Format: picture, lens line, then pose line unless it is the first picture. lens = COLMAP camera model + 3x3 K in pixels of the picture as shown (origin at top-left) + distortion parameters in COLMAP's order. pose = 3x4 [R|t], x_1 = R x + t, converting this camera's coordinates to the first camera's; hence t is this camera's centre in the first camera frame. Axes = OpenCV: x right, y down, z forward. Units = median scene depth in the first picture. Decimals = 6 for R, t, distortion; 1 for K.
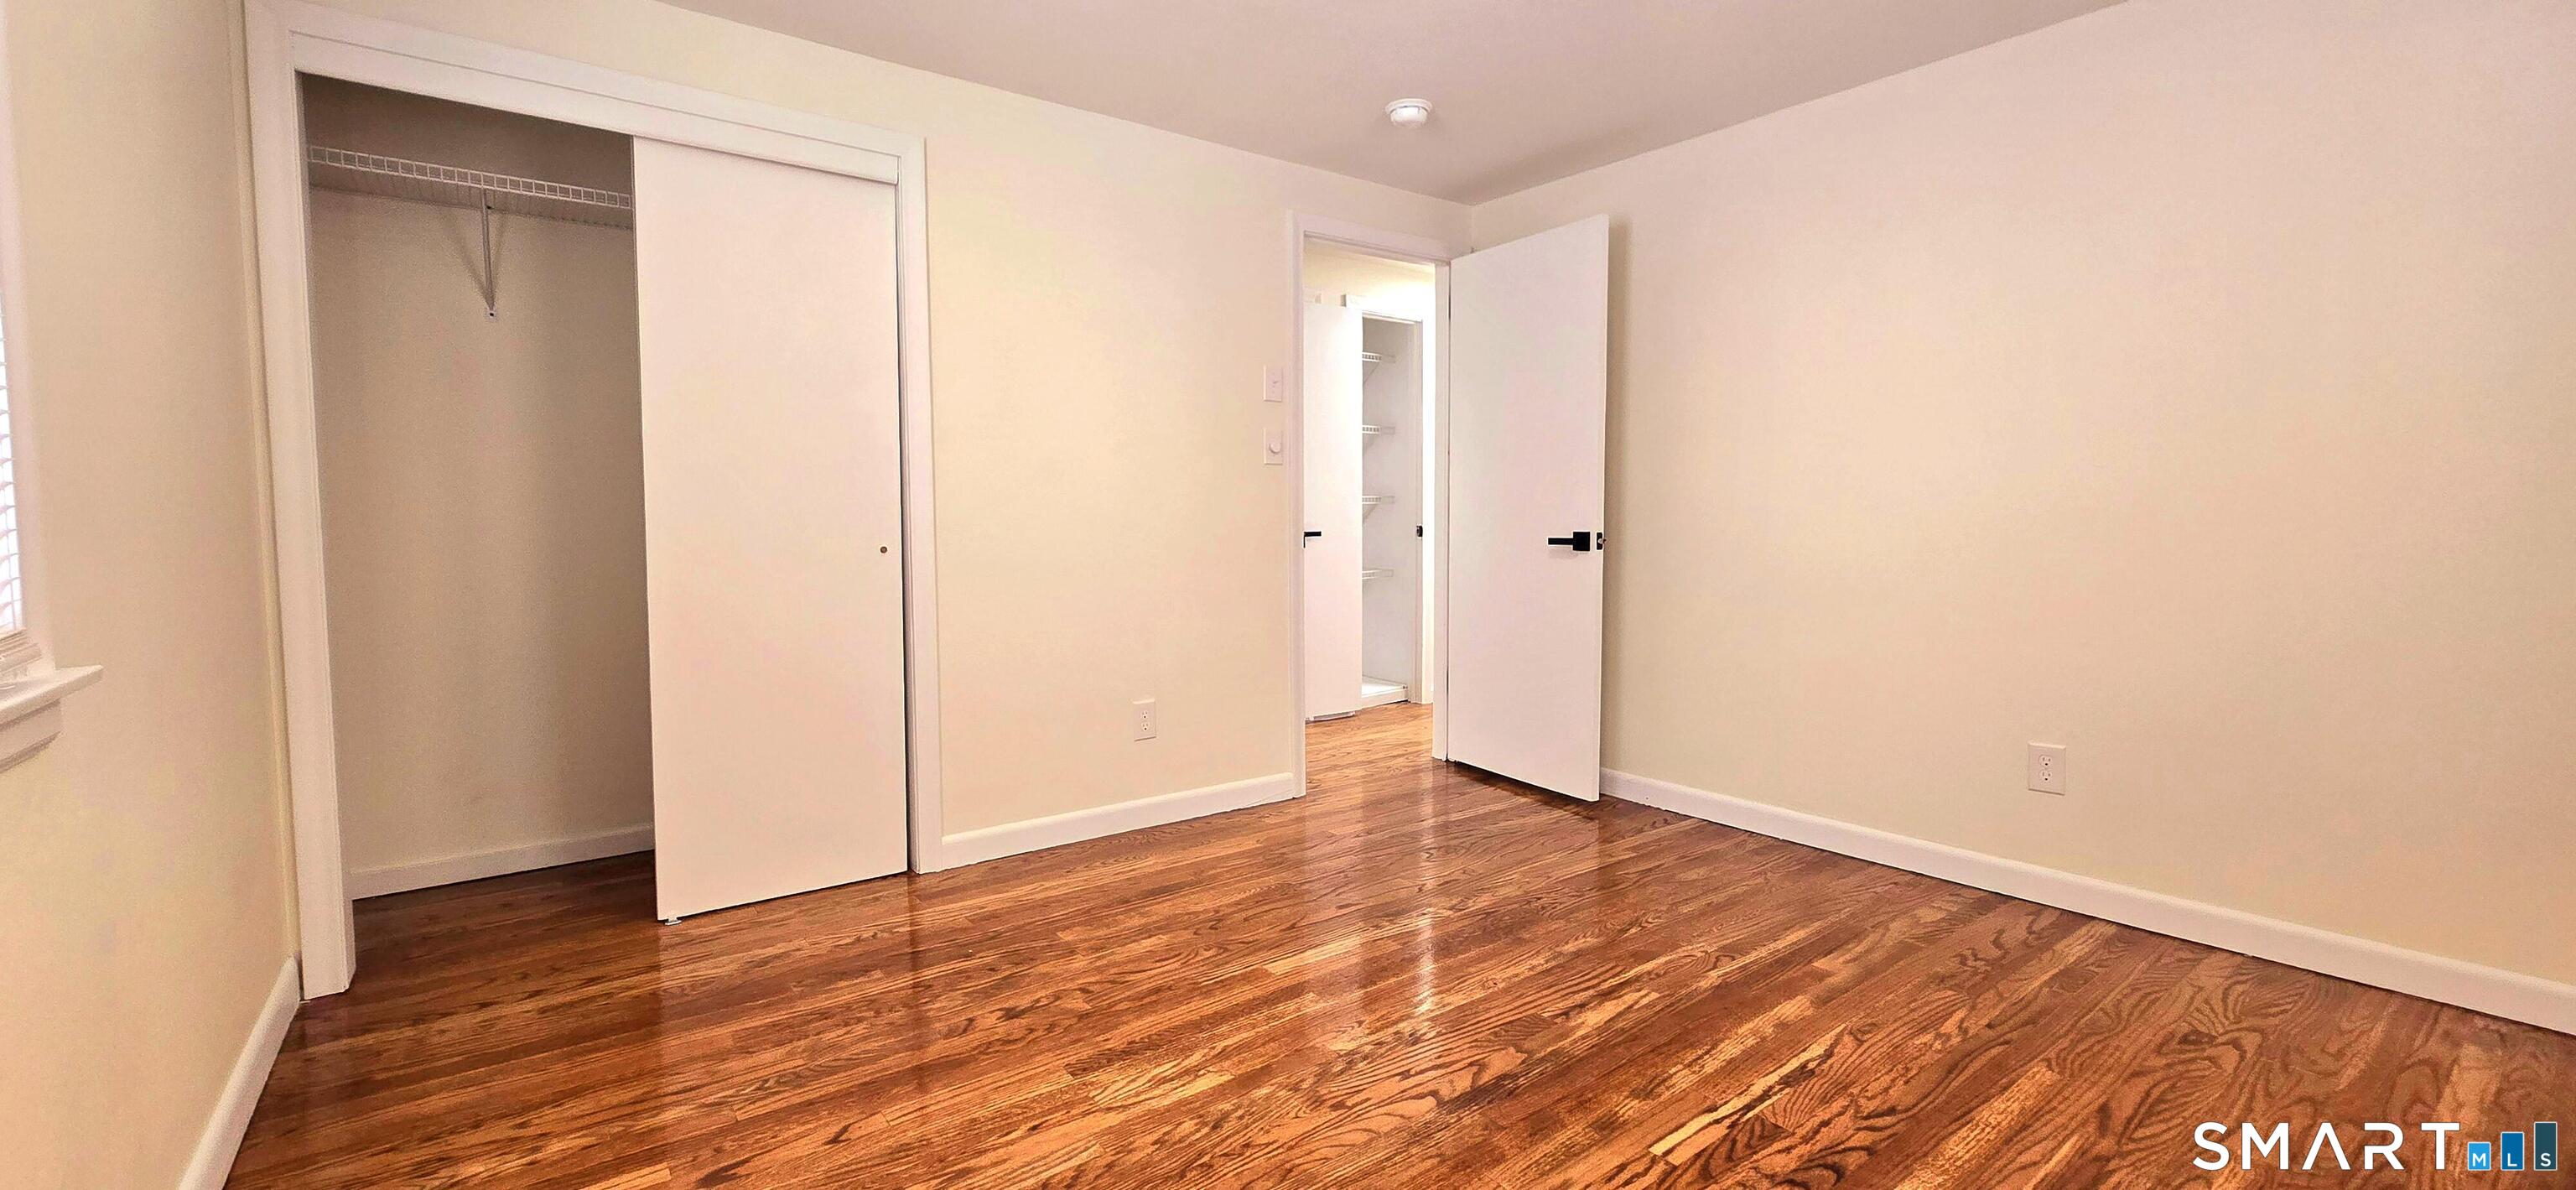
lens RADIAL K [[1055.8, 0, 1282.8], [0, 1055.8, 574.0], [0, 0, 1]] dist [-0.000142, 0.000656]
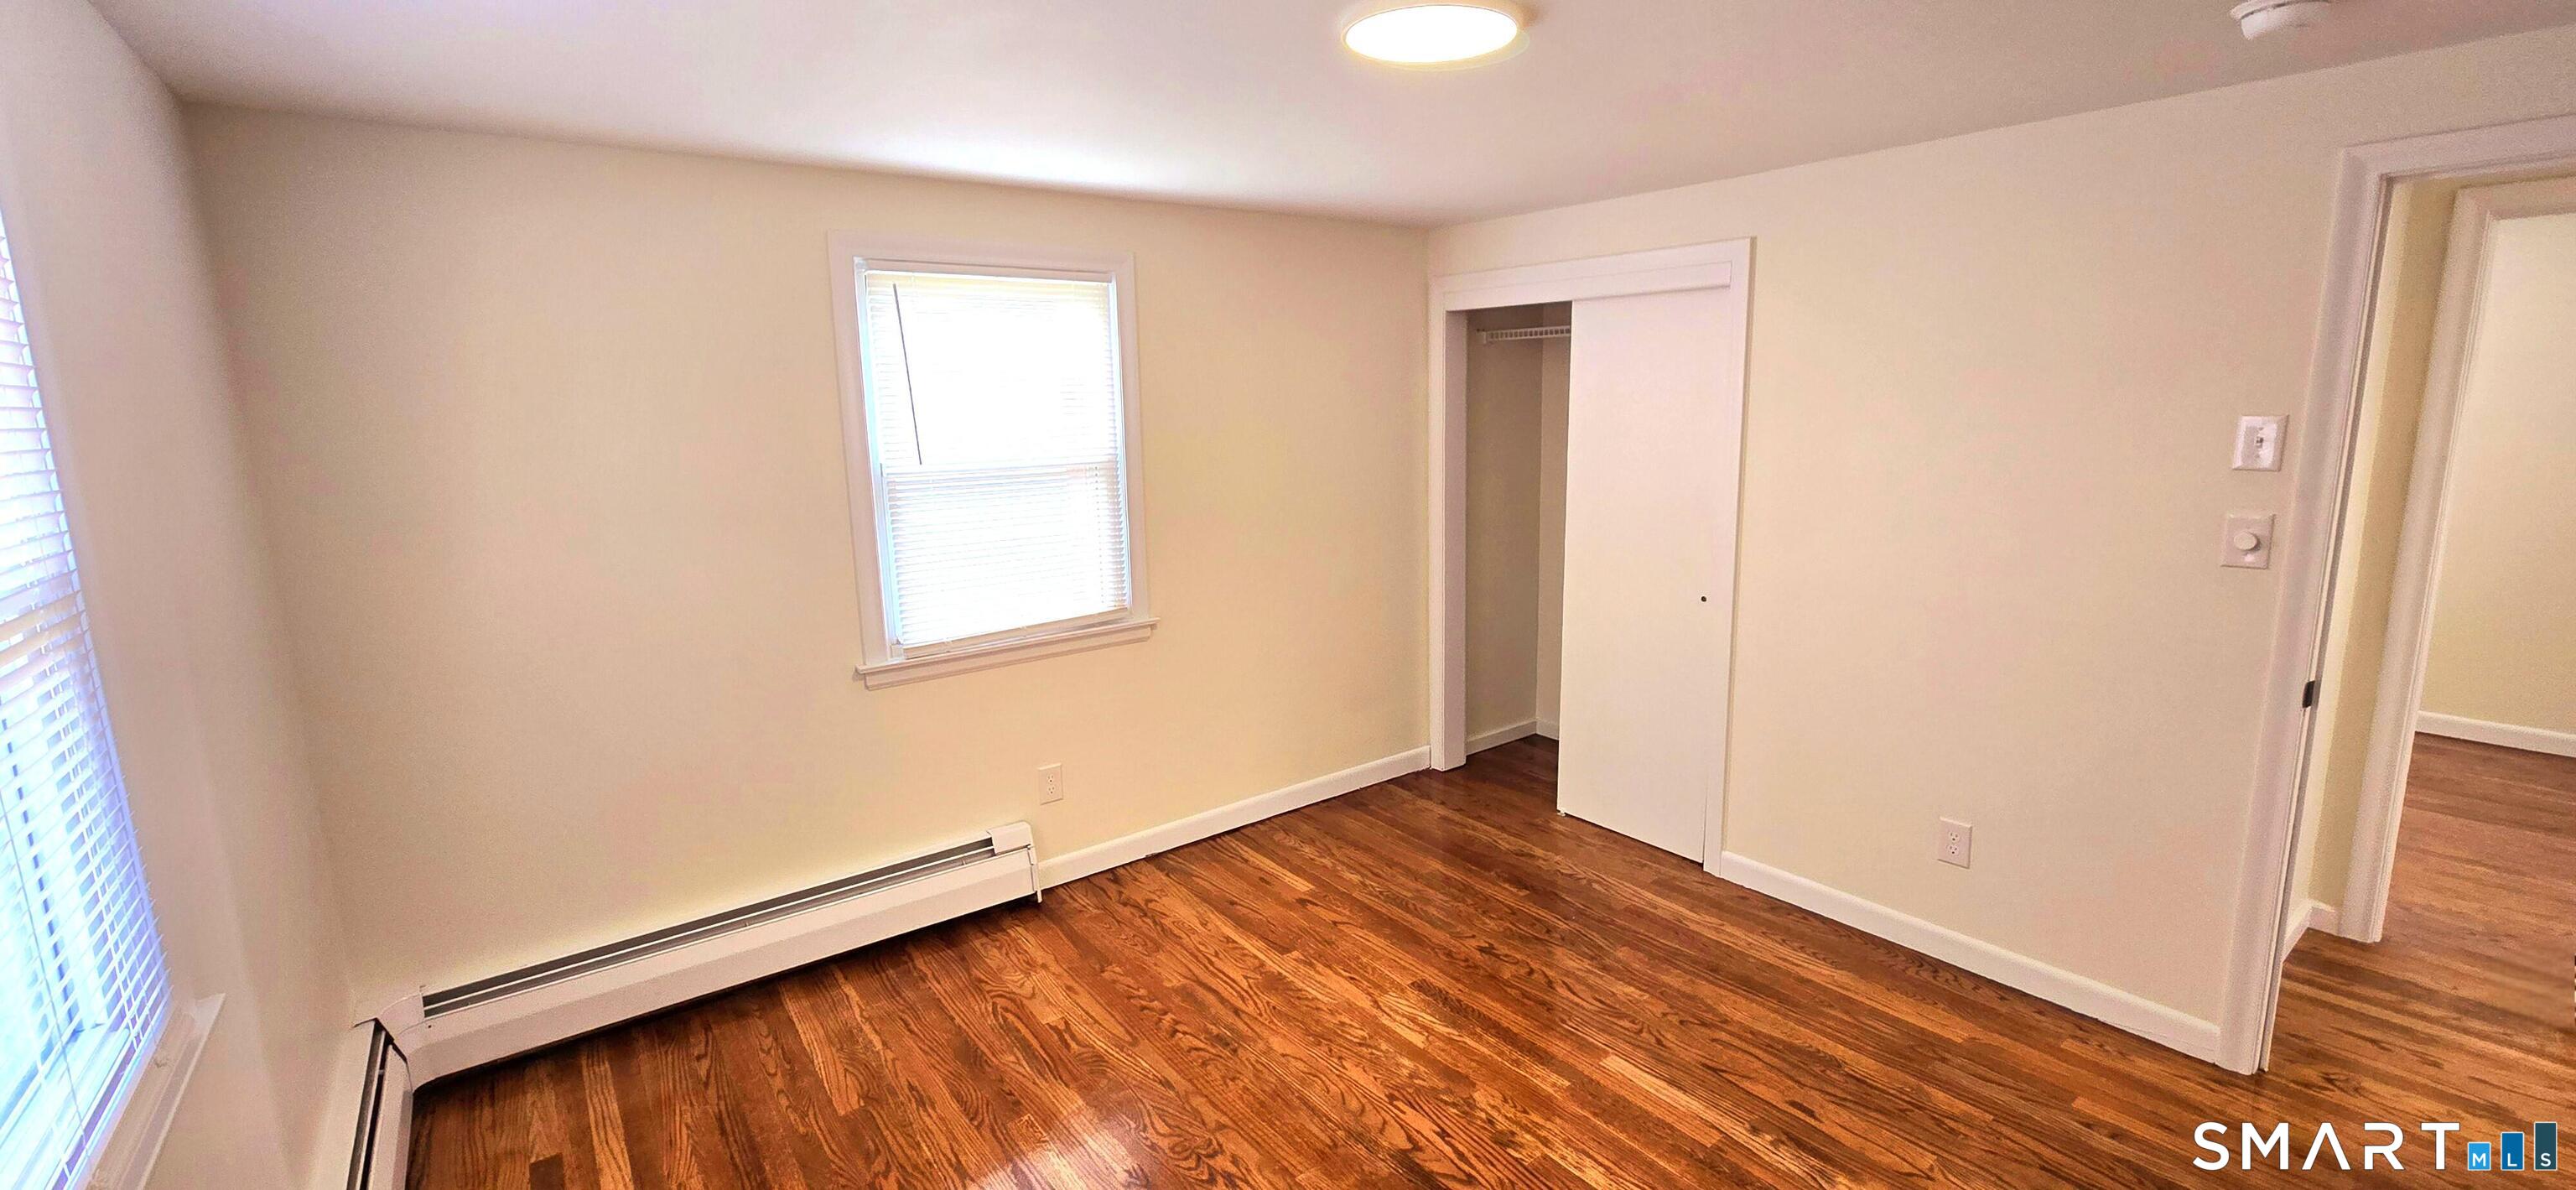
lens RADIAL K [[1055.8, 0, 1282.8], [0, 1055.8, 574.0], [0, 0, 1]] dist [-0.000142, 0.000656]
pose [[-0.000109, 0.173173, -0.984891, 1.081395], [-0.034716, 0.984297, 0.173072, -0.328657], [0.999397, 0.034210, 0.005905, 0.706631]]
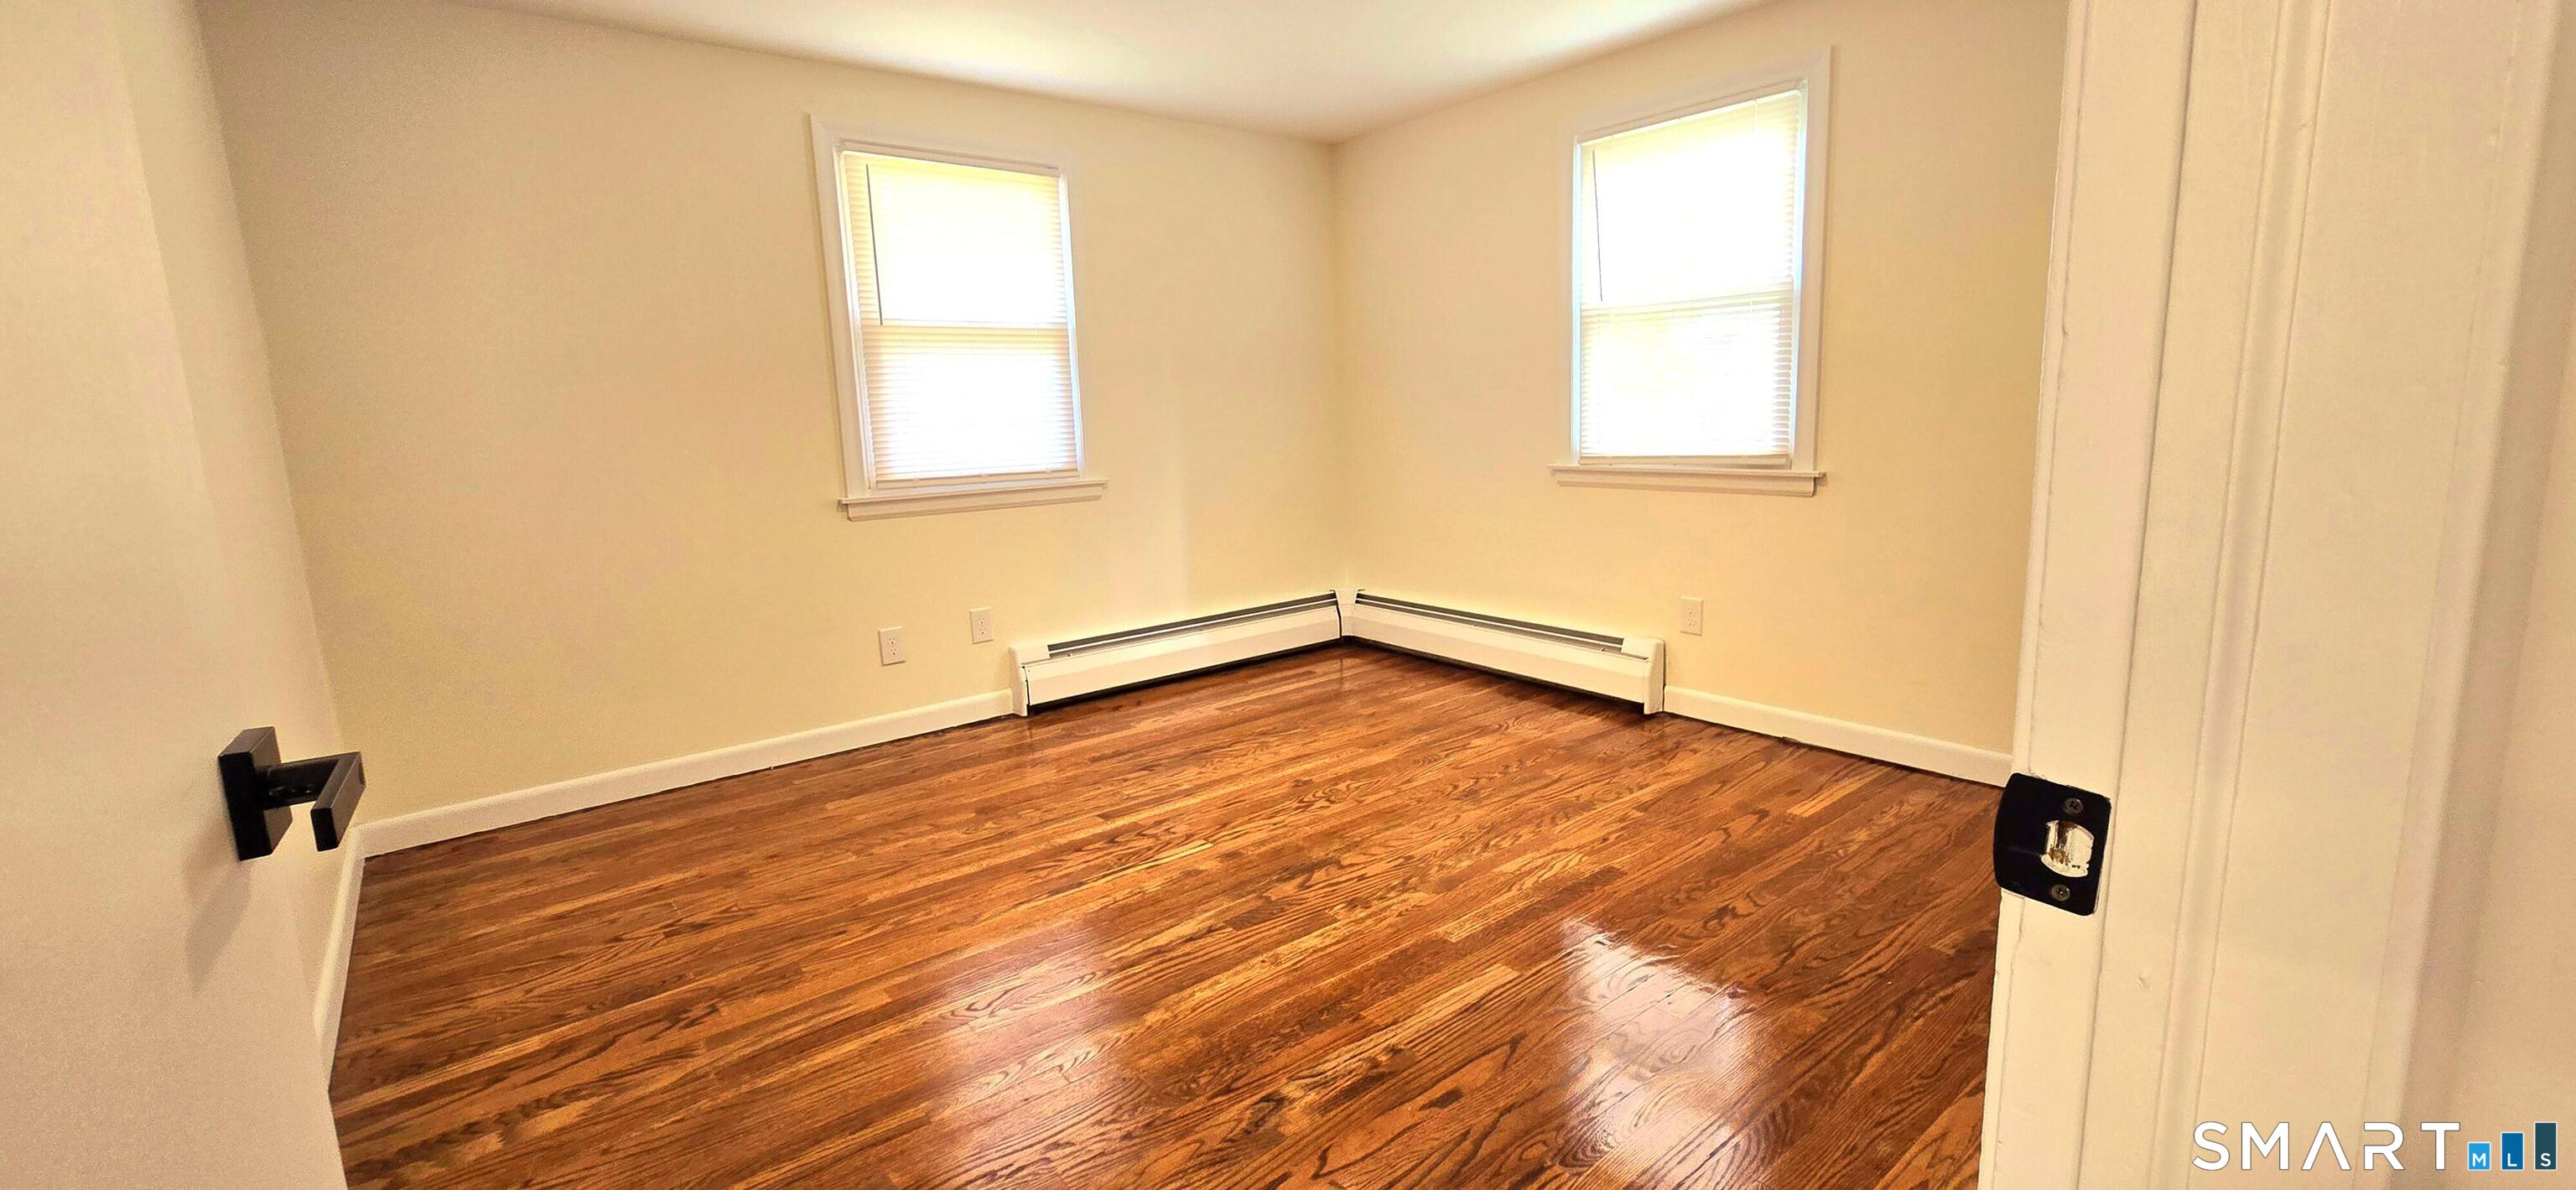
lens RADIAL K [[1055.8, 0, 1282.8], [0, 1055.8, 574.0], [0, 0, 1]] dist [-0.000142, 0.000656]
pose [[-0.998954, 0.042283, -0.017402, 0.199117], [0.037471, 0.975144, 0.218380, -0.168166], [0.026203, 0.217500, -0.975709, 1.978820]]
